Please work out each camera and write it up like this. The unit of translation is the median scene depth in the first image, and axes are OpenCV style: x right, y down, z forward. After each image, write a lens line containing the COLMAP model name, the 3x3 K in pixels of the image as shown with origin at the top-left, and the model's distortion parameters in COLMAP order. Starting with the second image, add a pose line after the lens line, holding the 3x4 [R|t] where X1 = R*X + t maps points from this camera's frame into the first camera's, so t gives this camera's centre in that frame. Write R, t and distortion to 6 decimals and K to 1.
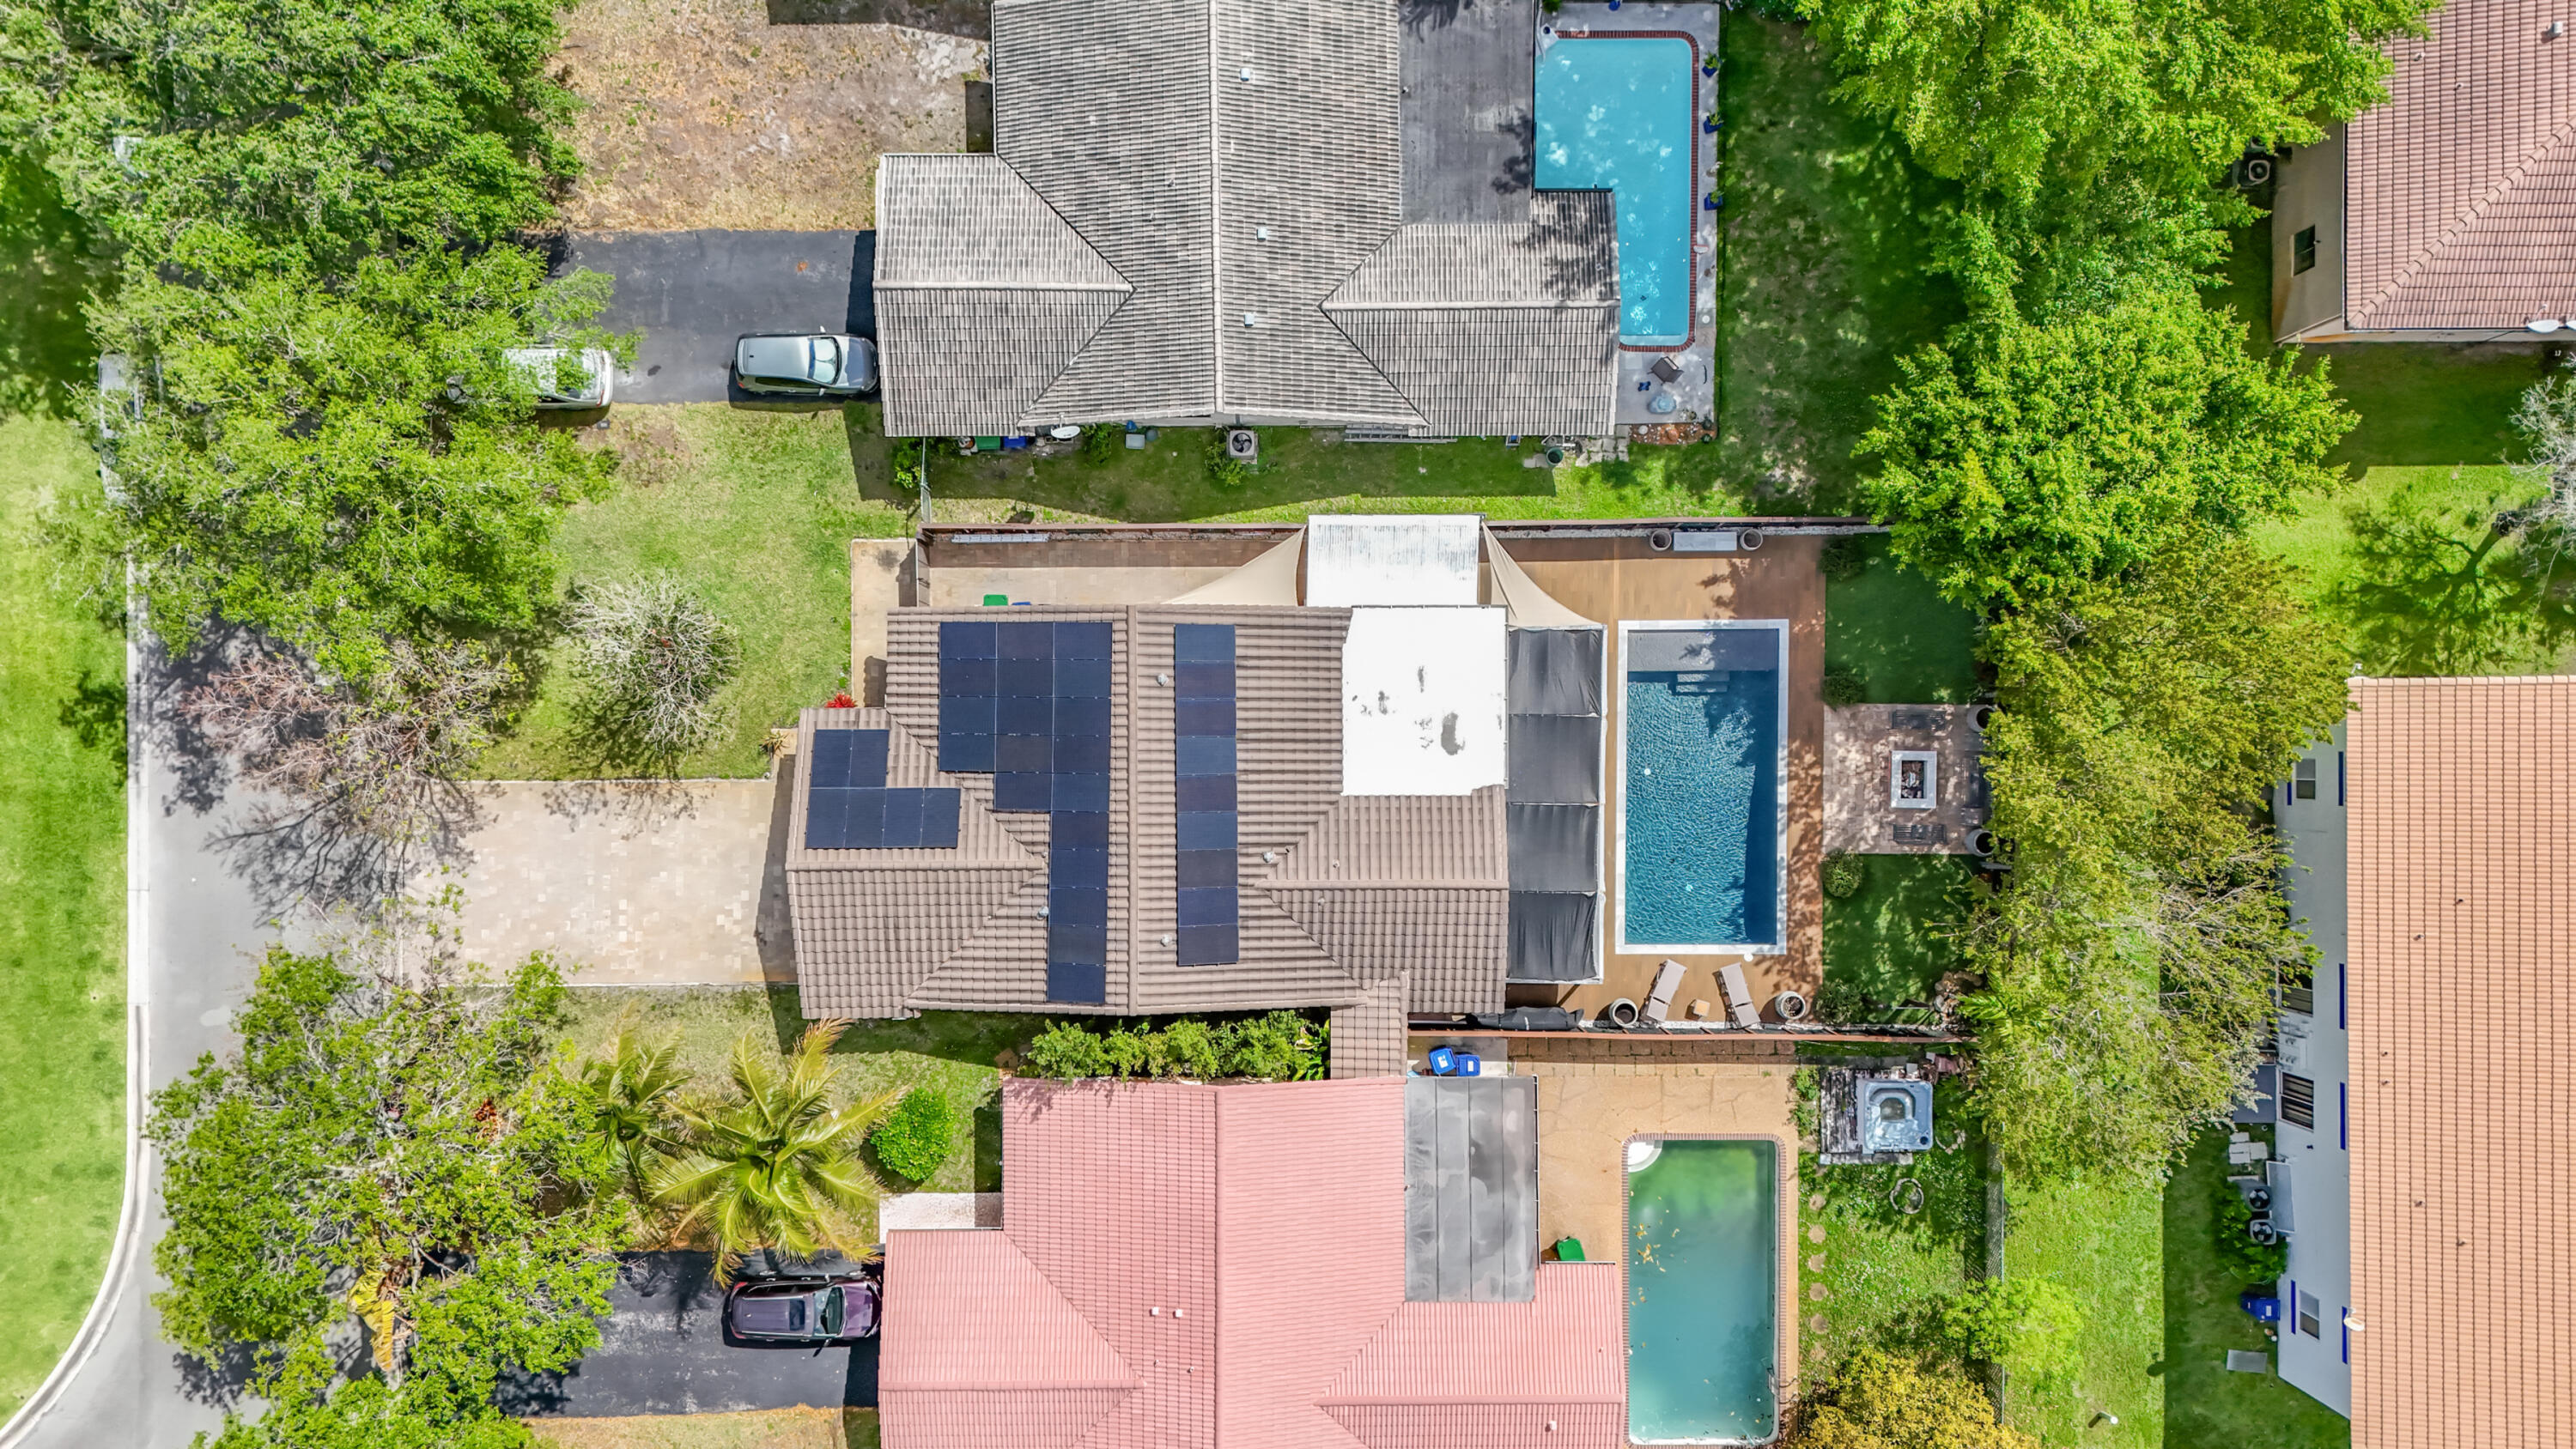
lens RADIAL K [[1833.5, 0, 1288.4], [0, 1833.5, 763.2], [0, 0, 1]] dist [0.025834, -0.001032]
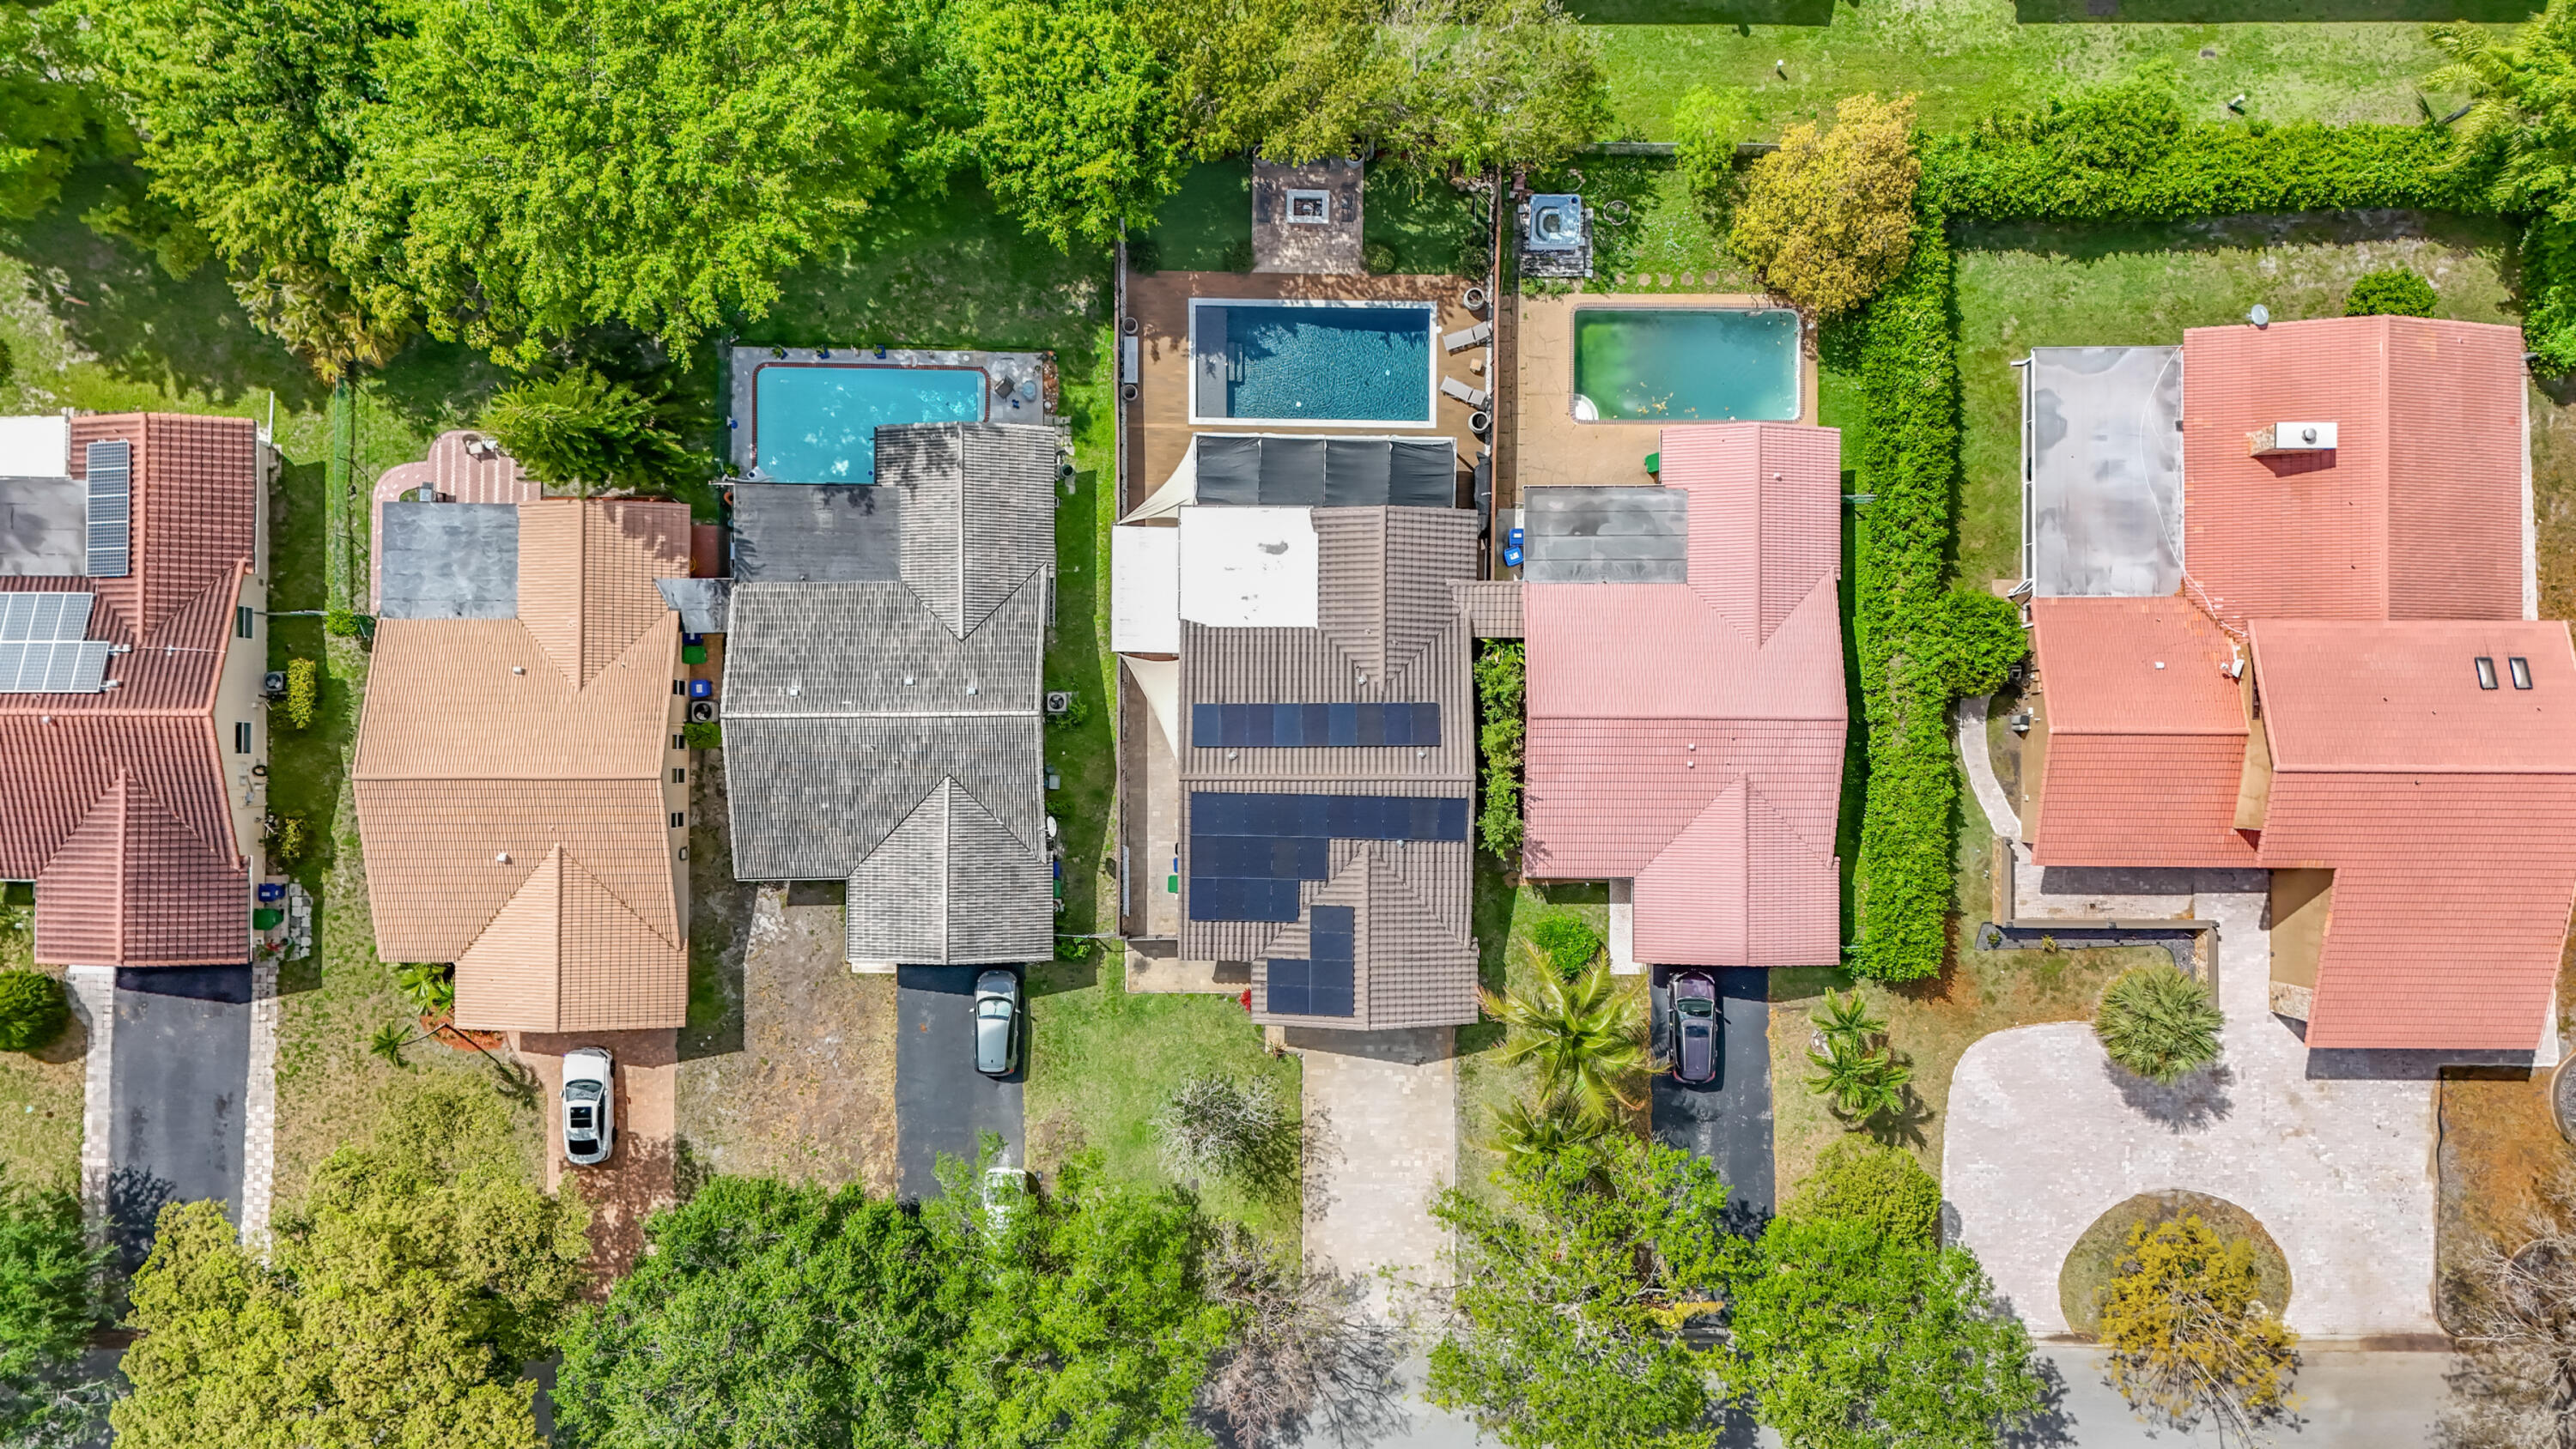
lens RADIAL K [[1878.6, 0, 1286.9], [0, 1878.6, 783.7], [0, 0, 1]] dist [0.045454, -0.041662]
pose [[0.005729, -0.999944, -0.008850, -0.073064], [0.999982, 0.005714, 0.001704, -0.006694], [-0.001654, -0.008860, 0.999959, -0.392954]]
